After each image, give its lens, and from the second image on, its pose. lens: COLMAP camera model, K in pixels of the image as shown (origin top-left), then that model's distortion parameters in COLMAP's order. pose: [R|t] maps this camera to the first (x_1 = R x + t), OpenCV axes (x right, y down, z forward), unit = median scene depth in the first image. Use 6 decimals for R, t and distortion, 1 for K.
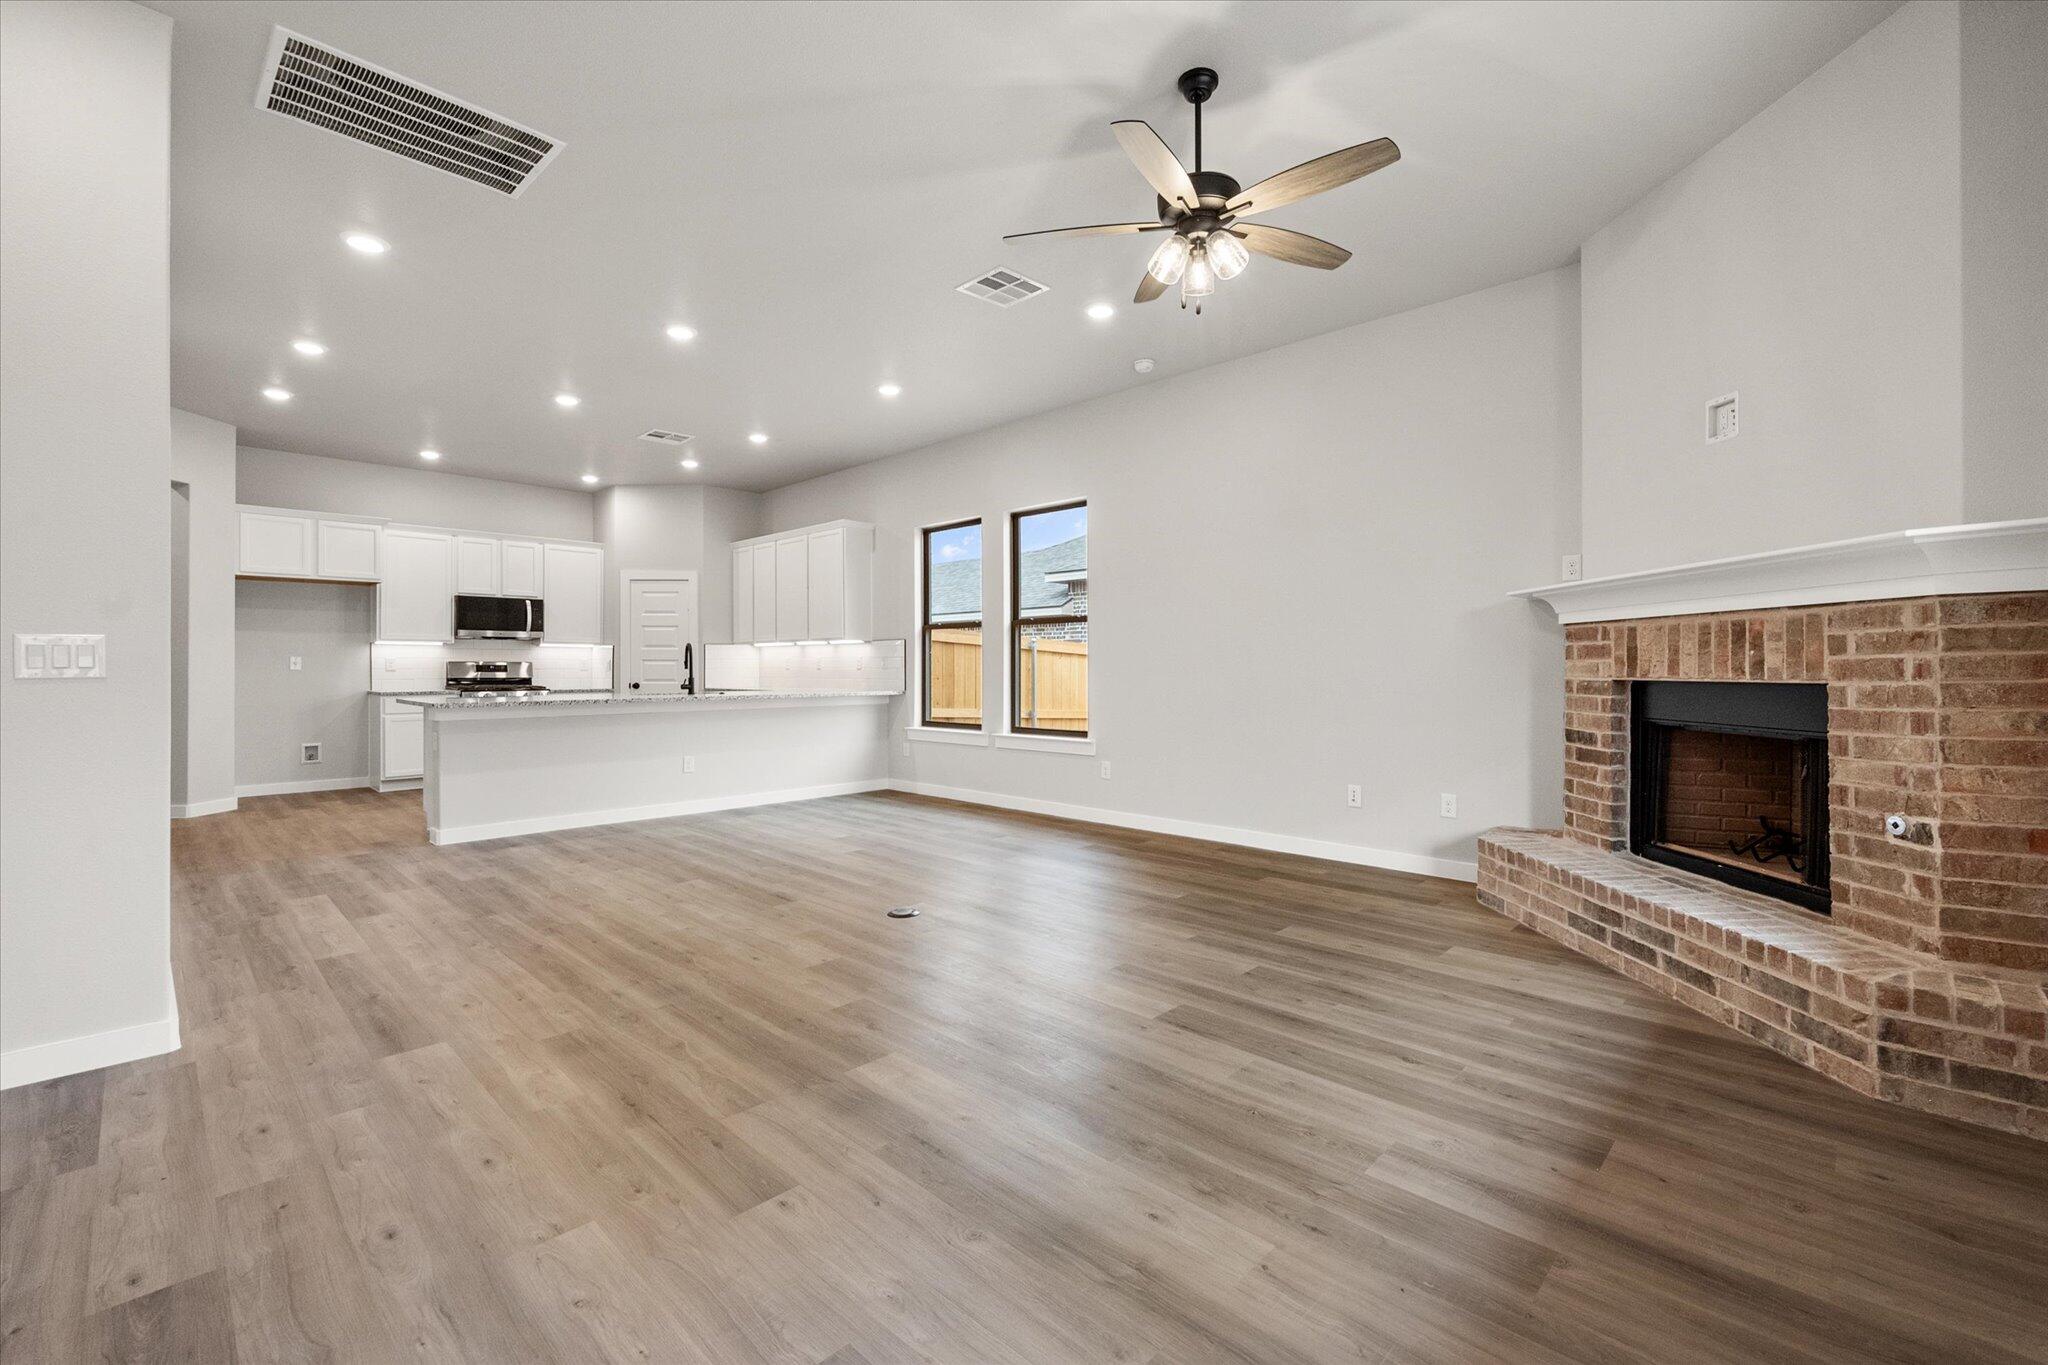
lens RADIAL K [[864.9, 0, 1024.0], [0, 864.9, 663.7], [0, 0, 1]] dist [-0.001085, -0.000314]
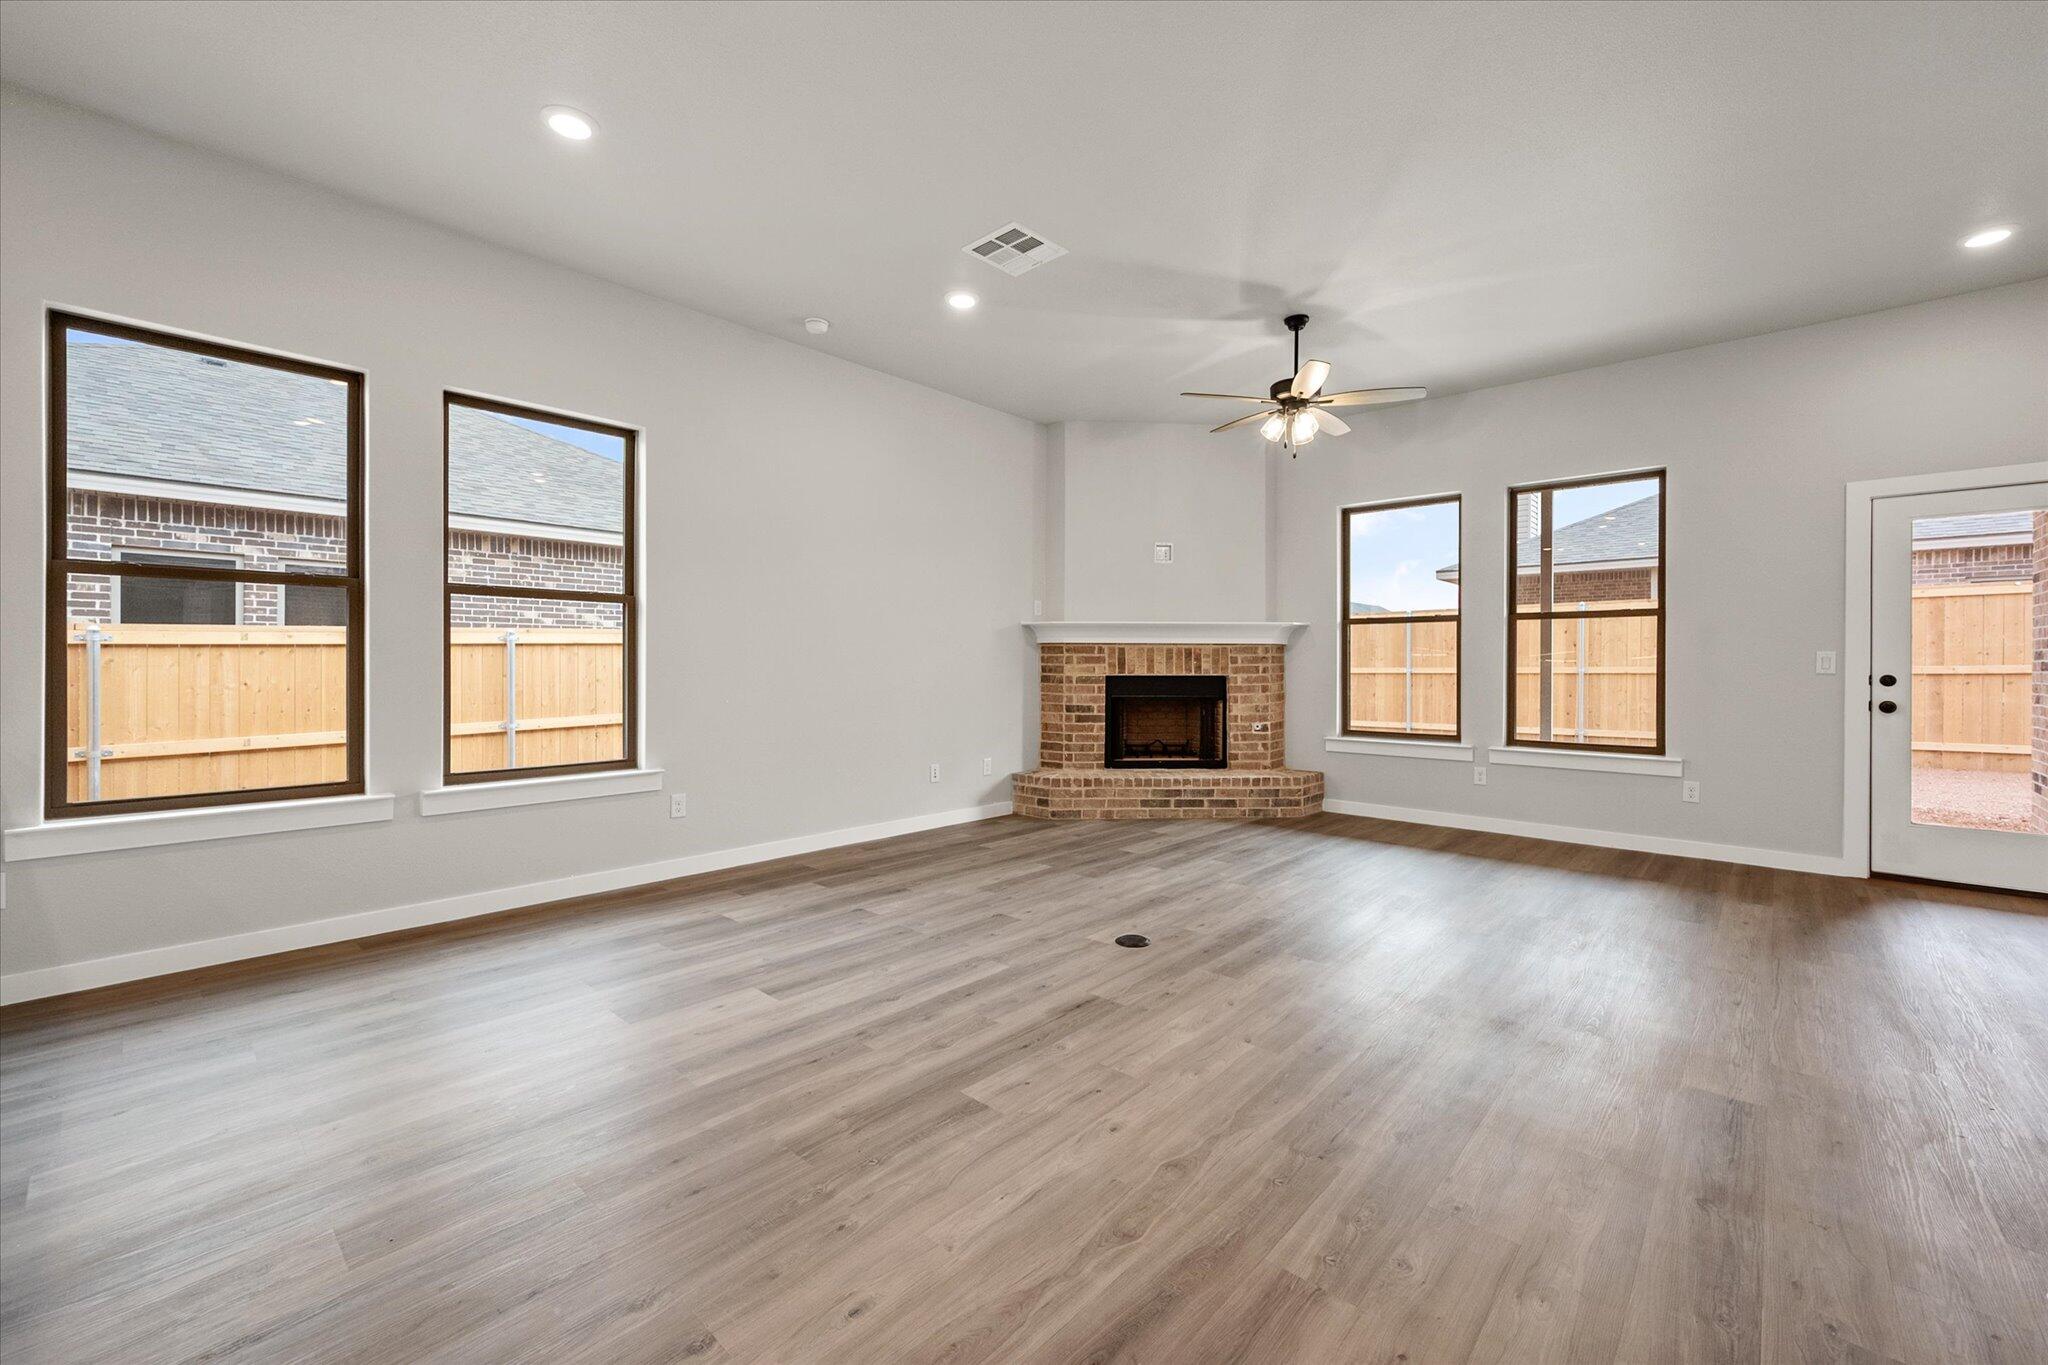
lens RADIAL K [[829.5, 0, 1031.4], [0, 829.5, 667.6], [0, 0, 1]] dist [-0.001089, 0.000063]
pose [[-0.038587, -0.001676, 0.999254, -1.136862], [-0.006676, 0.999977, 0.001420, 0.000339], [-0.999233, -0.006616, -0.038597, 1.291458]]
